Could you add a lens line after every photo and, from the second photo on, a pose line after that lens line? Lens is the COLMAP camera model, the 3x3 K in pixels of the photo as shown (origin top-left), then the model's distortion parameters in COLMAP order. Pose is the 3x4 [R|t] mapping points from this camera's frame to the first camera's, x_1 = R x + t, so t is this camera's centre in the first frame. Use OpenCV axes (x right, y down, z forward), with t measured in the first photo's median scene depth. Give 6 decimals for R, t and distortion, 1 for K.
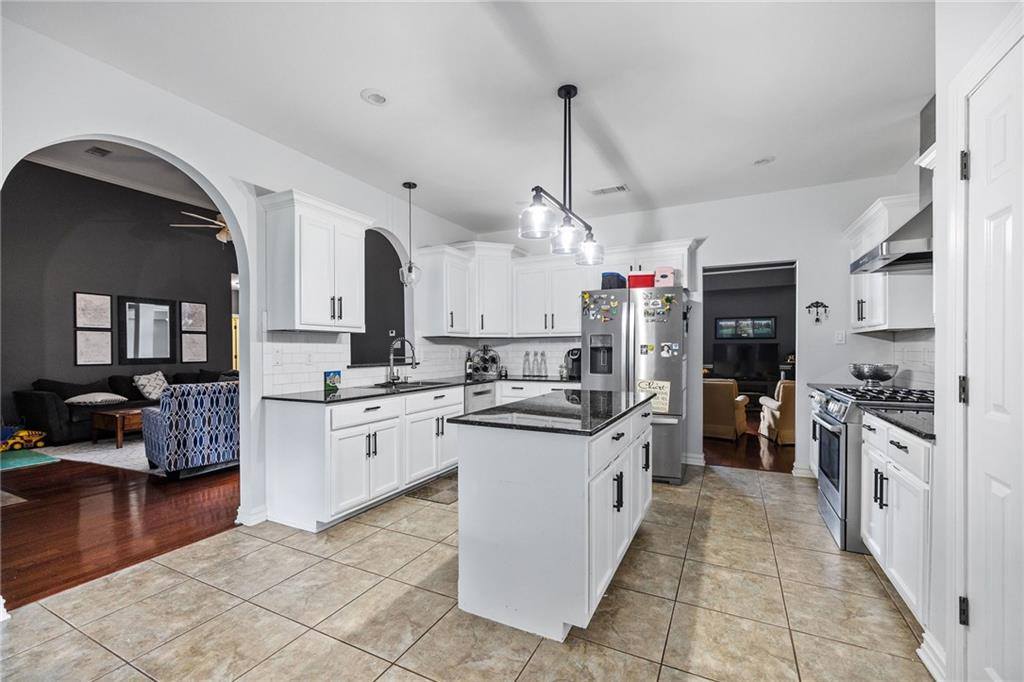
lens RADIAL K [[432.2, 0, 517.5], [0, 432.2, 345.1], [0, 0, 1]] dist [-0.002203, -0.000193]
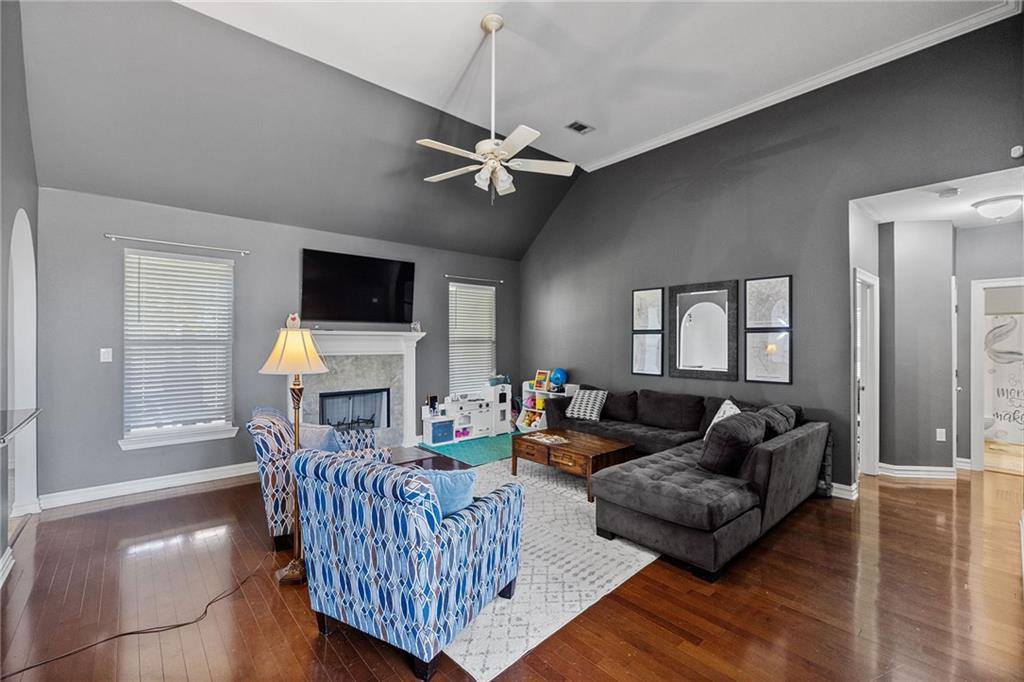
lens RADIAL K [[432.2, 0, 507.1], [0, 432.2, 342.2], [0, 0, 1]] dist [-0.002203, -0.000193]
pose [[-0.376259, -0.001885, -0.926513, -0.098344], [0.003184, 0.999989, -0.003328, -0.013696], [0.926509, -0.004202, -0.376249, 1.029114]]
